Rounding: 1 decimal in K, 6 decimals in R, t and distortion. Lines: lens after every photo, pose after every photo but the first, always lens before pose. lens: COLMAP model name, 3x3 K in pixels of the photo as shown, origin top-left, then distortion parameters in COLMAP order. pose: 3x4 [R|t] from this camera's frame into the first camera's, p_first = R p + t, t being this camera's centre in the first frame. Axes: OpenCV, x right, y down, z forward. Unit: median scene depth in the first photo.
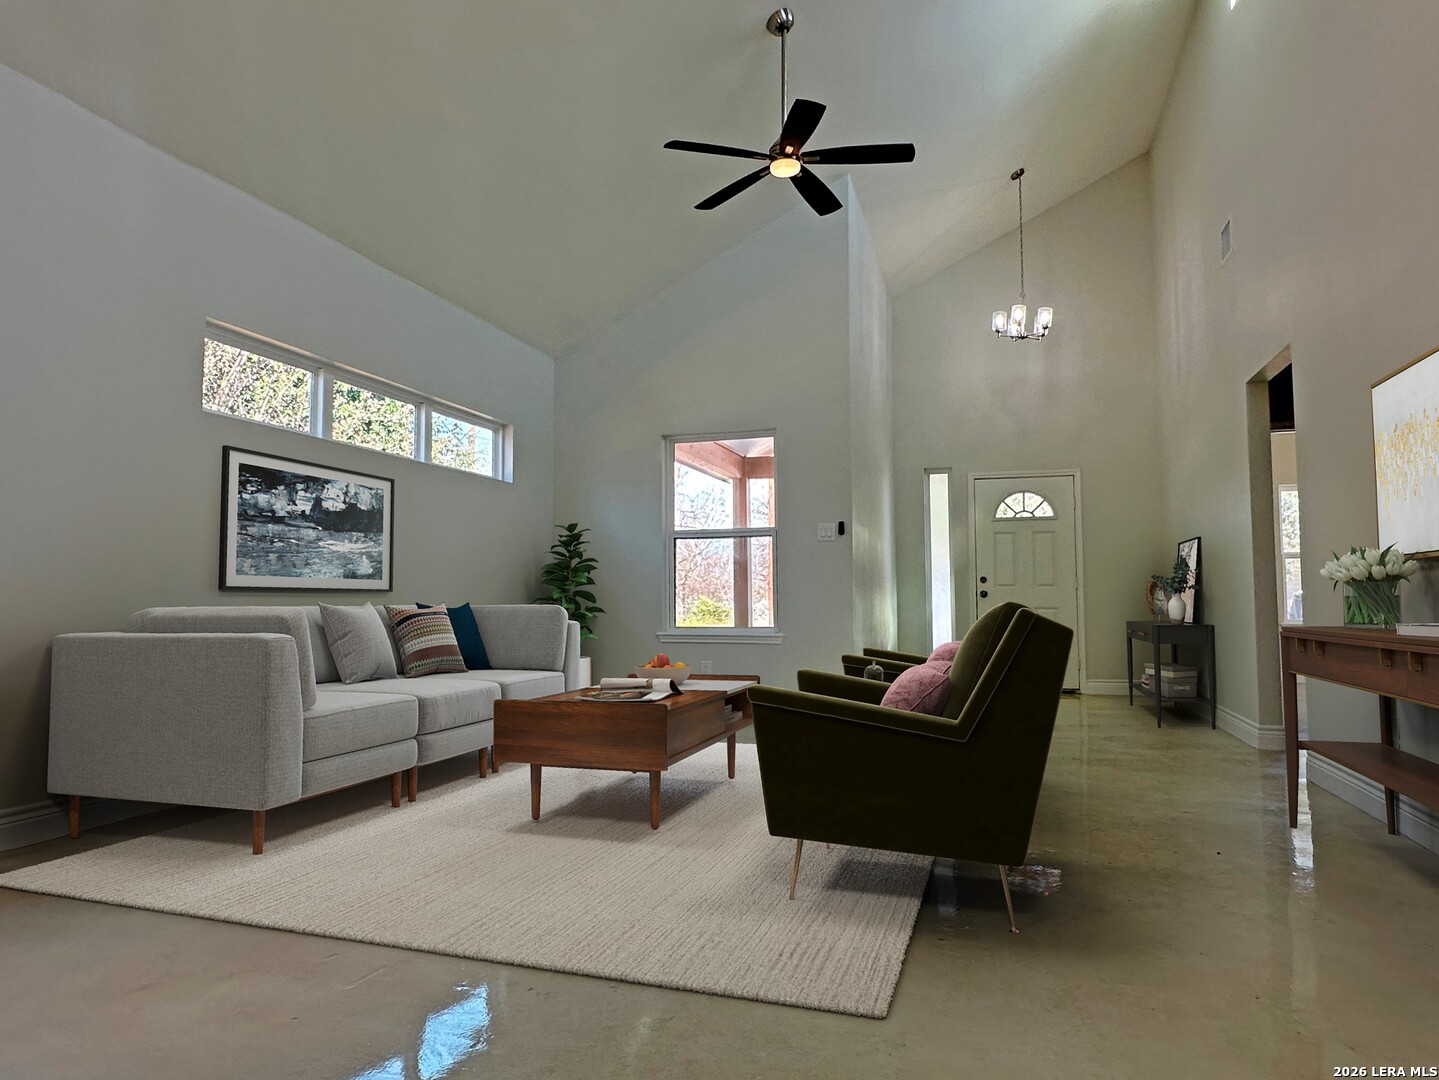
lens RADIAL K [[918.1, 0, 718.6], [0, 918.1, 540.4], [0, 0, 1]] dist [-0.003816, 0.005833]
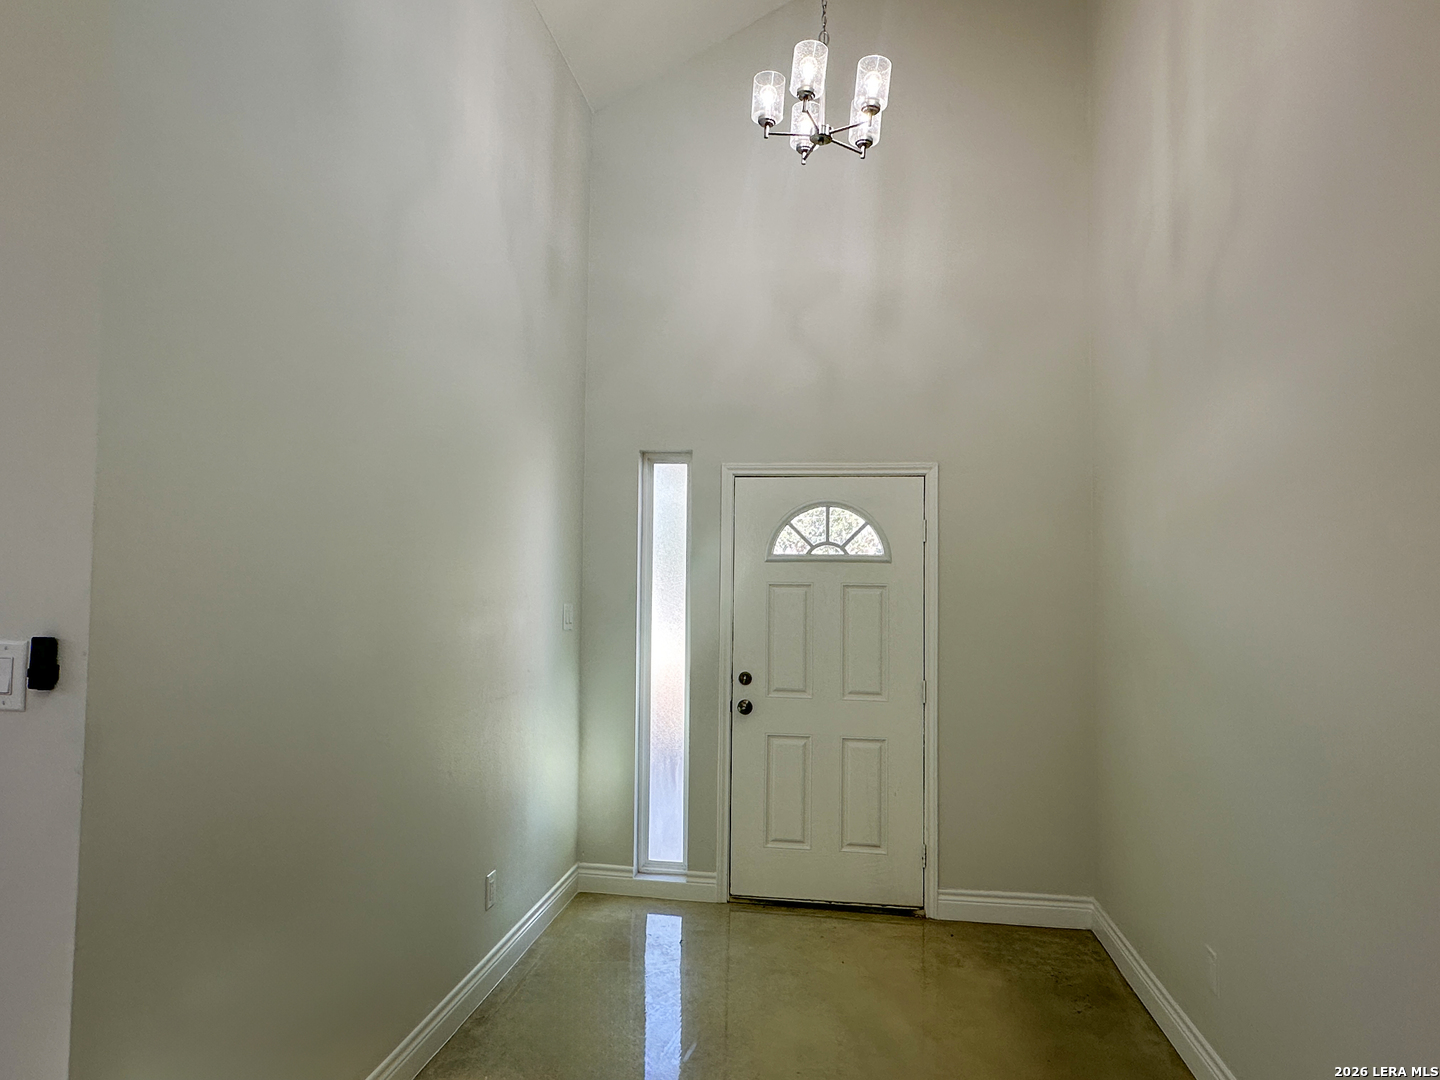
lens RADIAL K [[918.8, 0, 719.6], [0, 918.8, 540.5], [0, 0, 1]] dist [-0.003816, 0.005833]
pose [[0.986112, 0.022992, 0.164483, 0.191923], [-0.025424, 0.999596, 0.012694, -0.038170], [-0.164125, -0.016699, 0.986298, 0.514008]]
